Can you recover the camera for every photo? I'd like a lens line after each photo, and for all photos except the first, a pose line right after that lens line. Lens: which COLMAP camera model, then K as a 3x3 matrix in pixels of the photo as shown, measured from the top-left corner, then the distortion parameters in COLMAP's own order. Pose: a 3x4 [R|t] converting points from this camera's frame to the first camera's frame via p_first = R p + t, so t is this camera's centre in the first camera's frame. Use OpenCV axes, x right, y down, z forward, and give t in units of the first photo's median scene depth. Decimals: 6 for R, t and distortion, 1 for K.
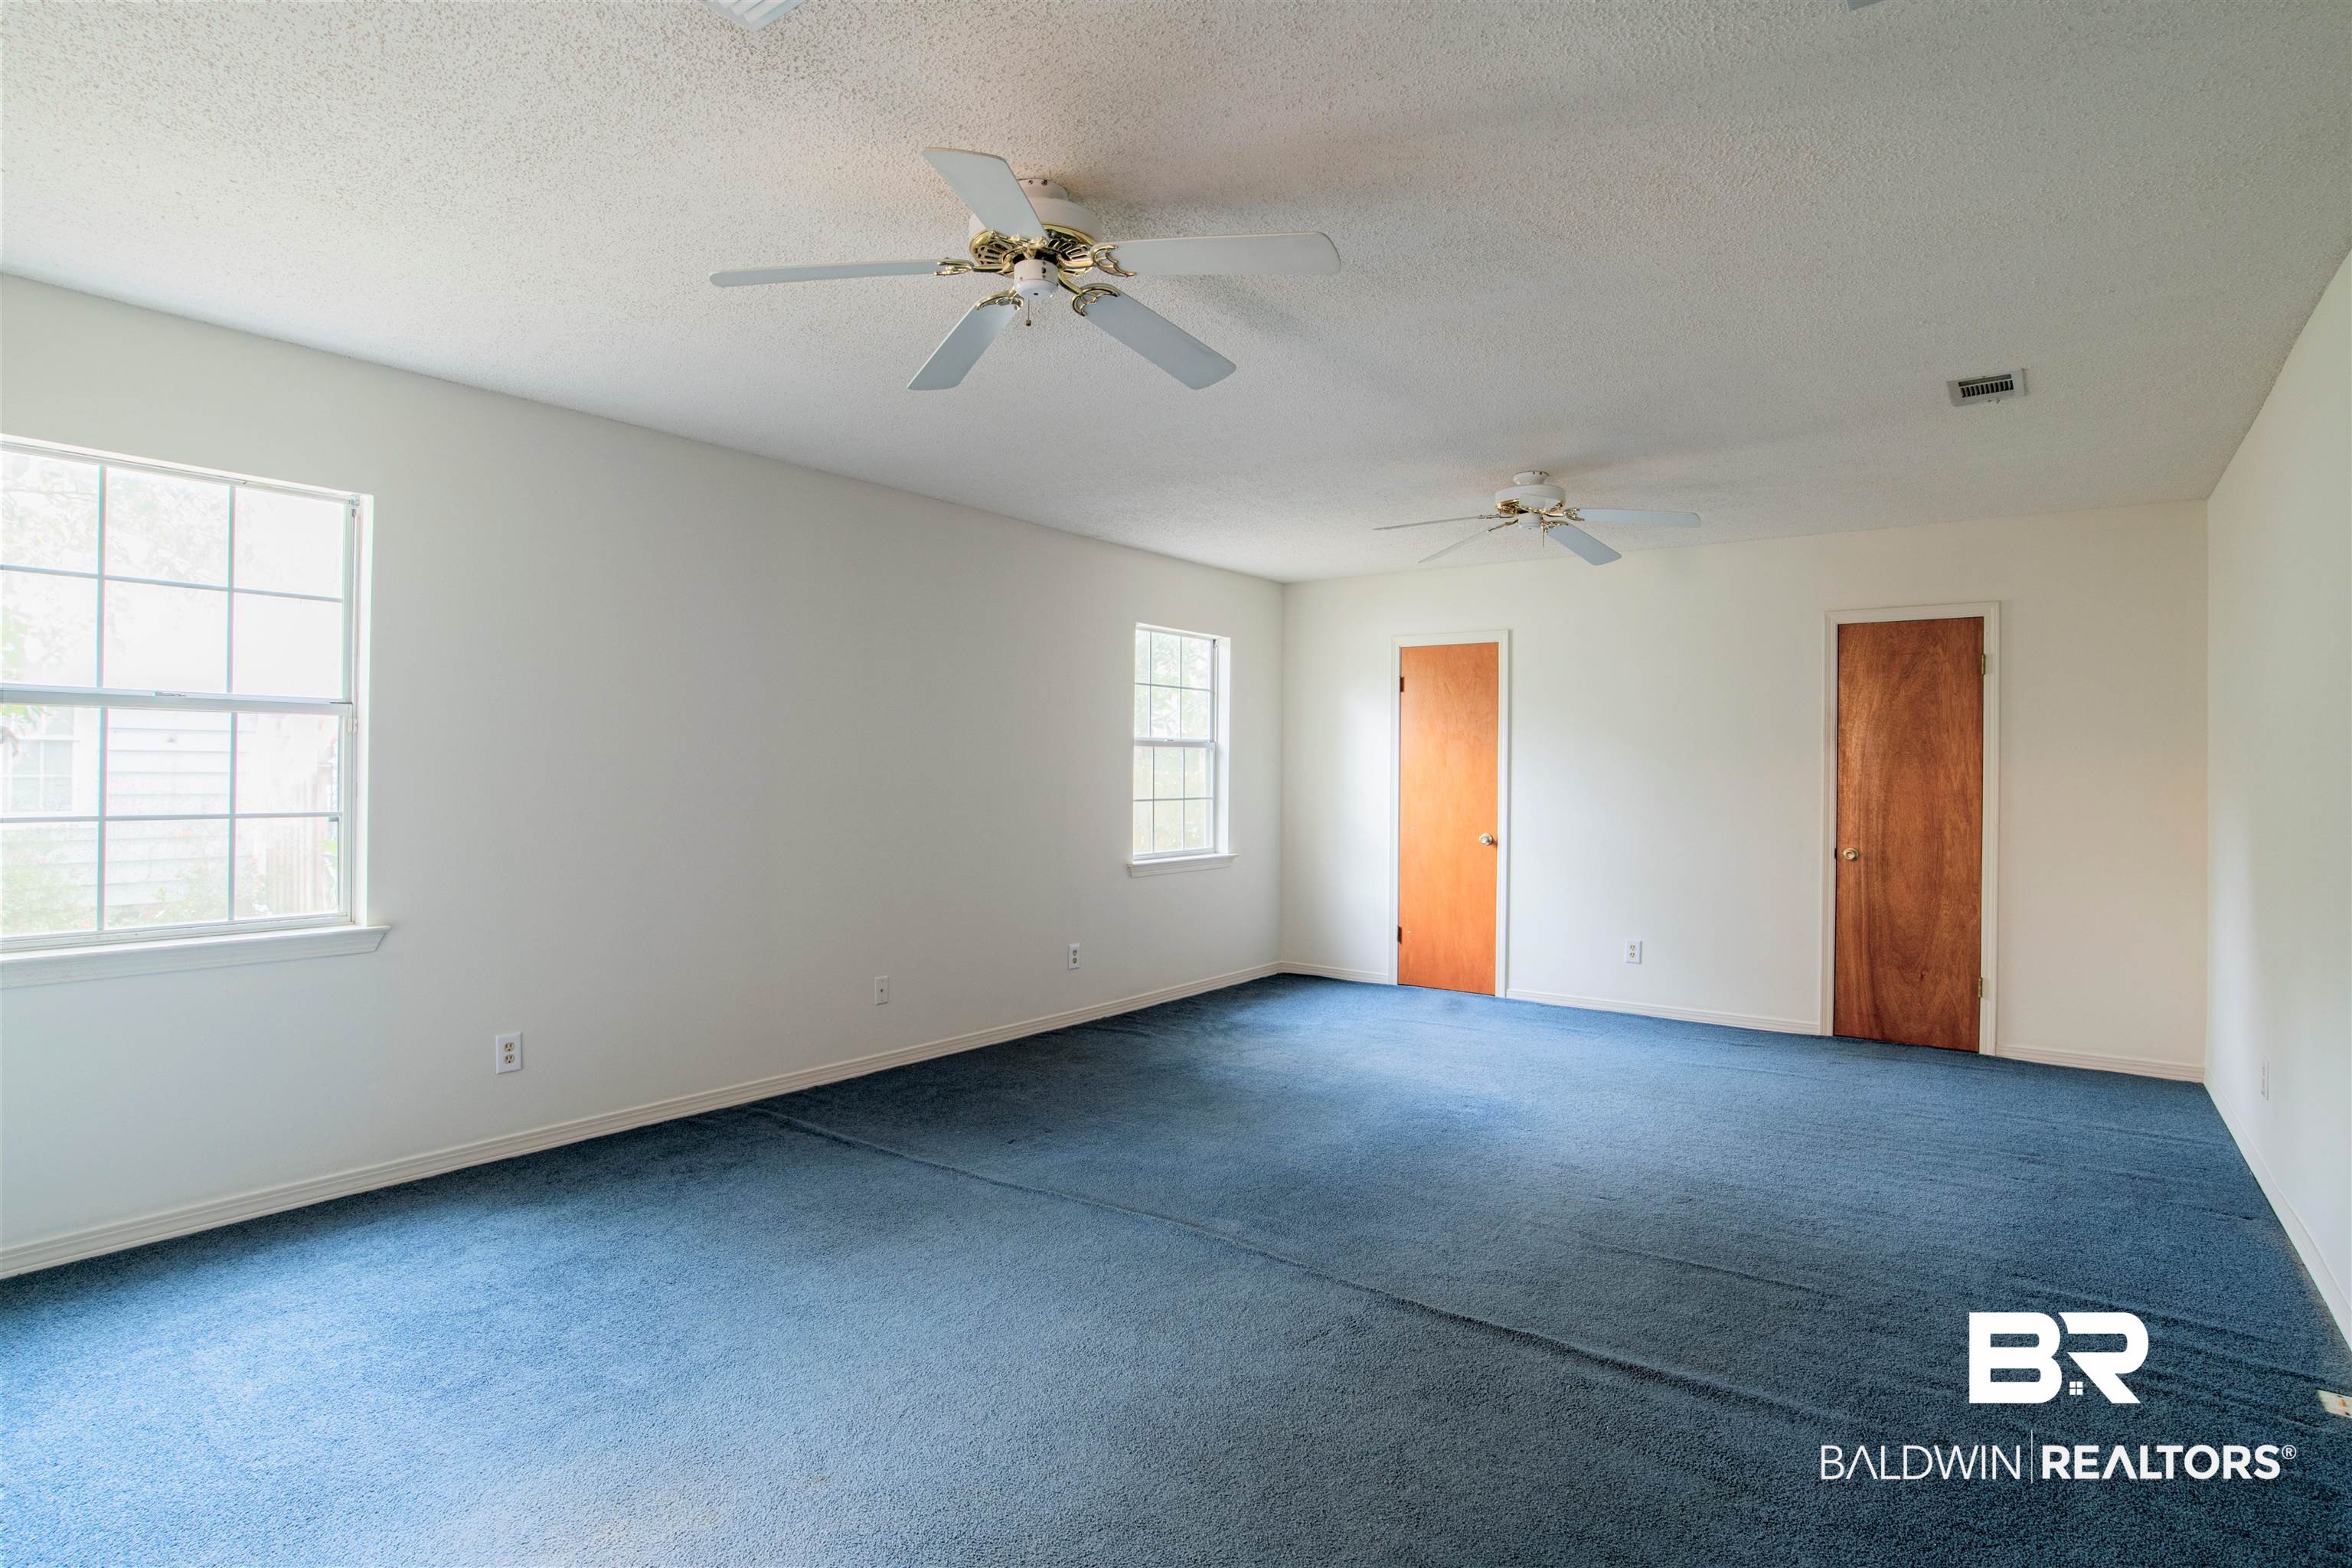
lens RADIAL K [[1185.3, 0, 1176.4], [0, 1185.3, 762.7], [0, 0, 1]] dist [-0.070052, 0.029131]
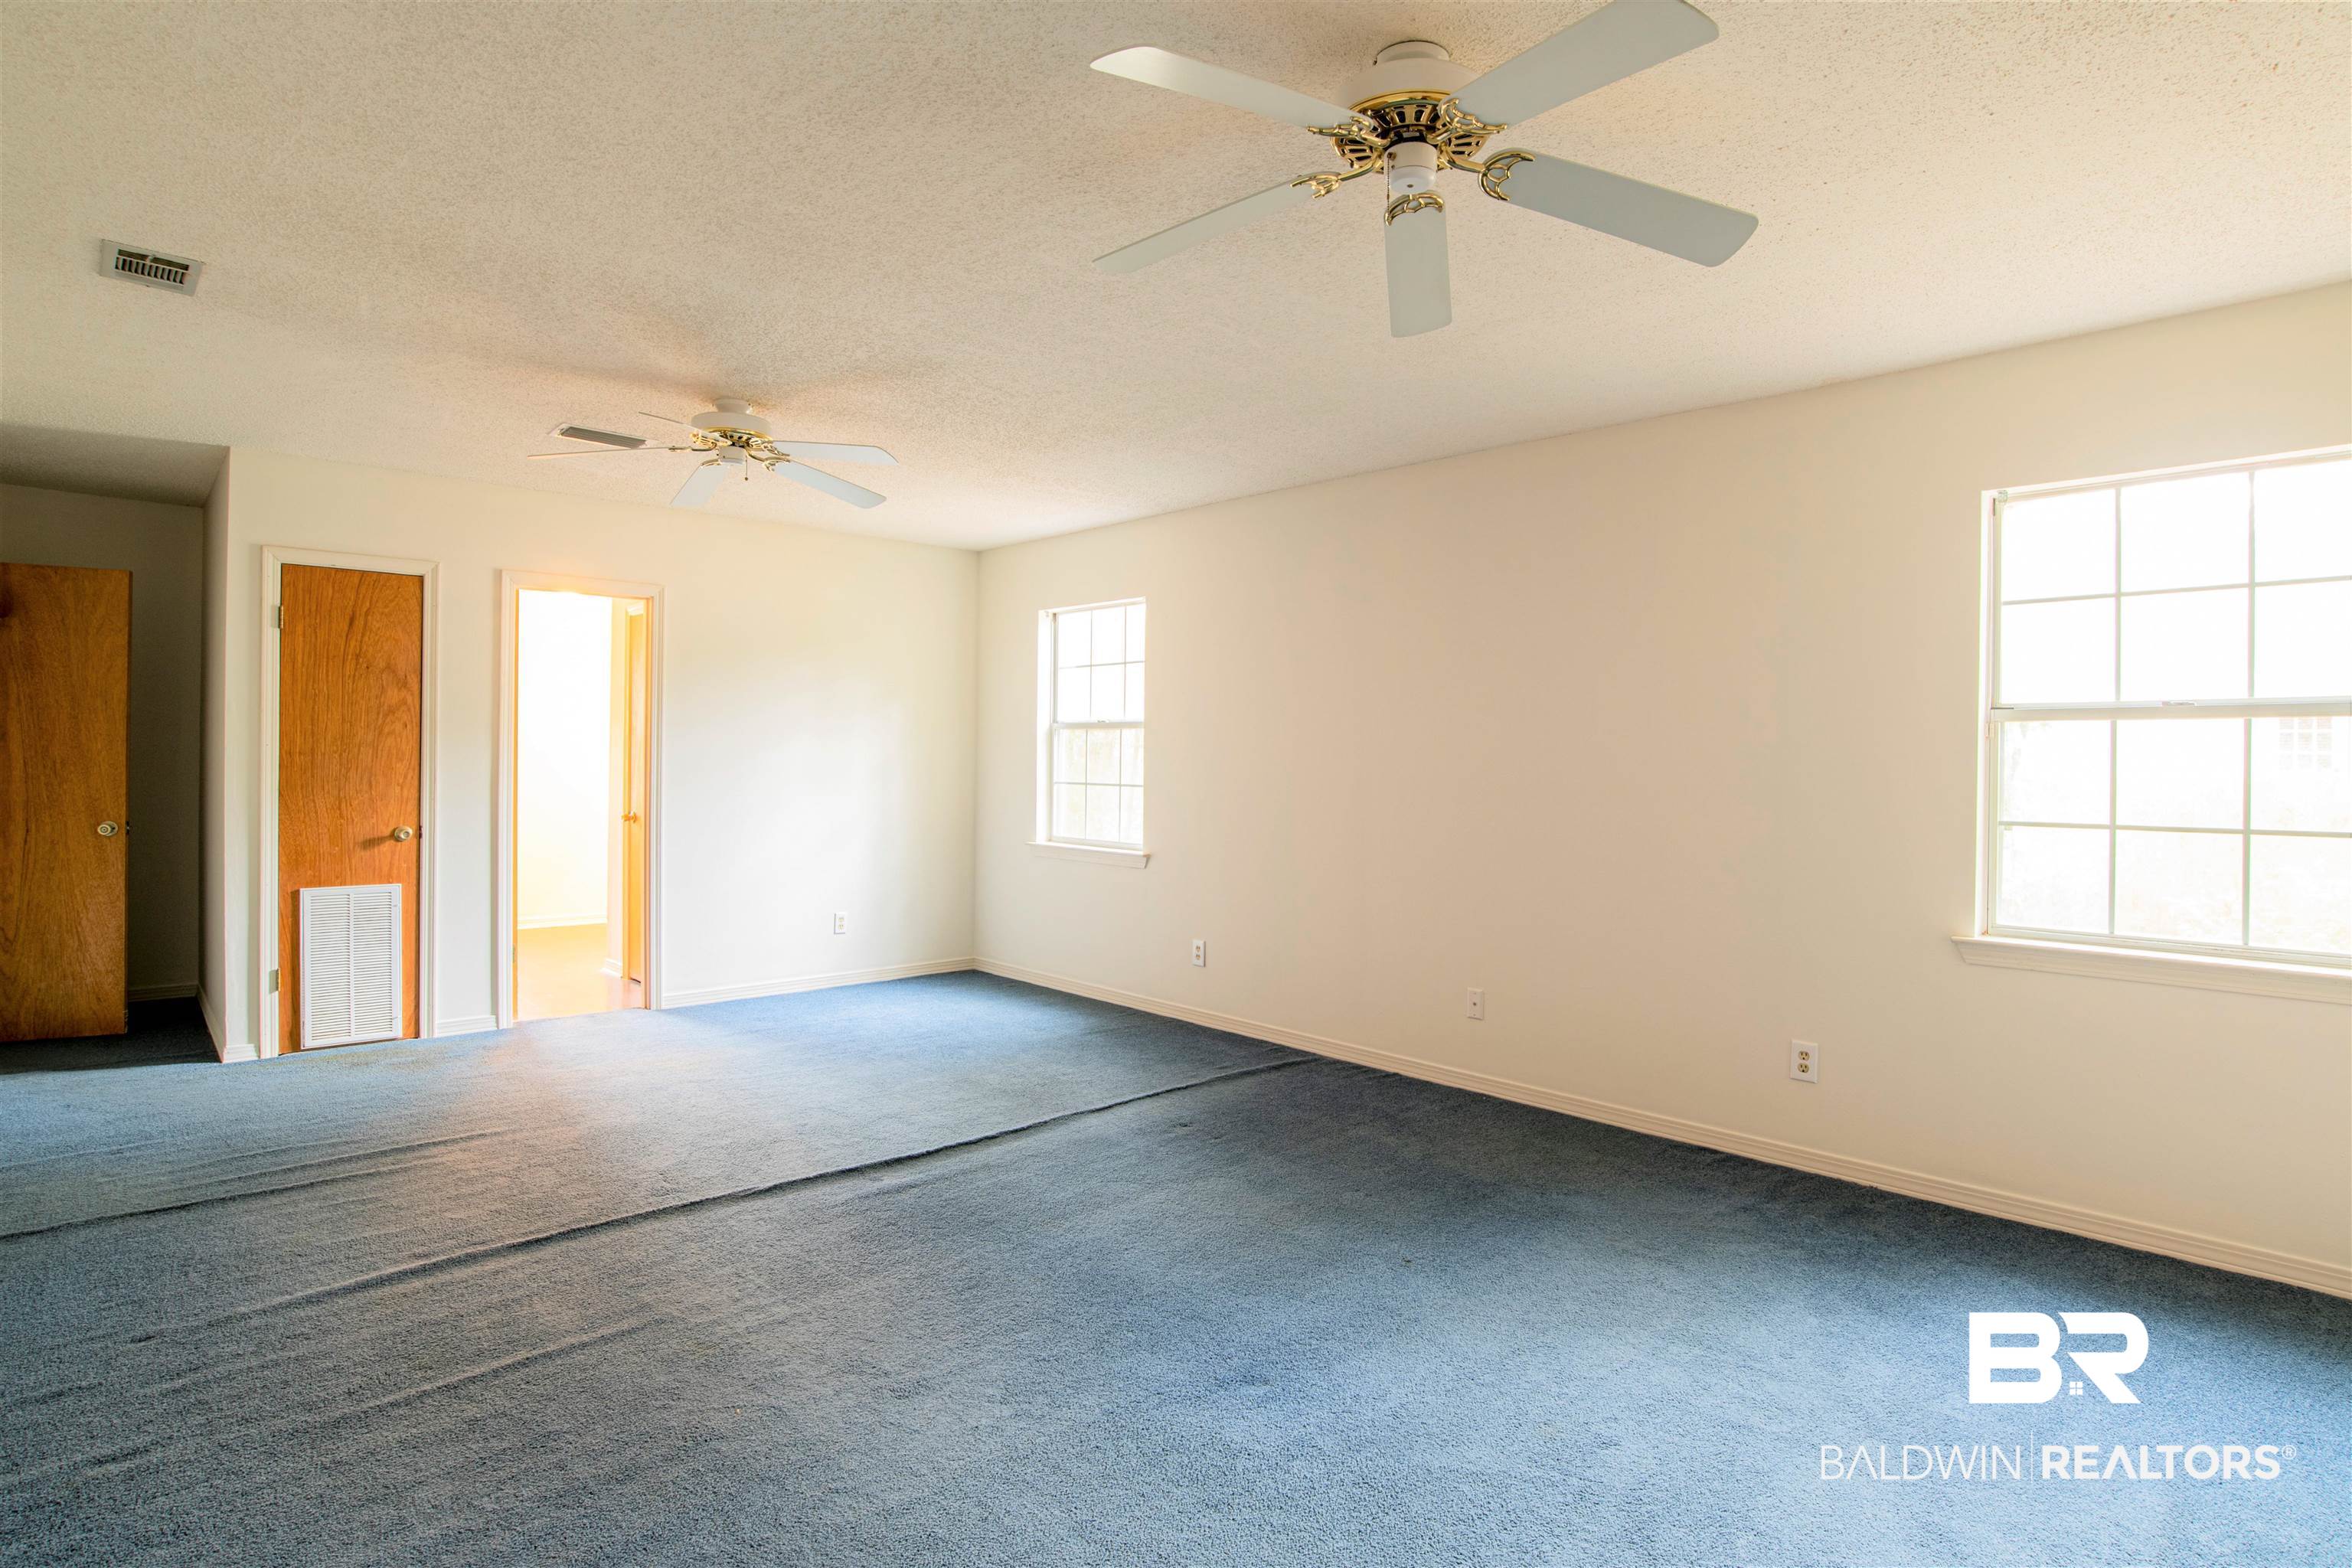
lens RADIAL K [[1185.3, 0, 1176.4], [0, 1185.3, 762.7], [0, 0, 1]] dist [-0.070052, 0.029131]
pose [[-0.175260, -0.010370, -0.984468, 0.525742], [-0.005658, 0.999939, -0.009525, 0.012619], [0.984506, 0.003901, -0.175307, 0.714835]]
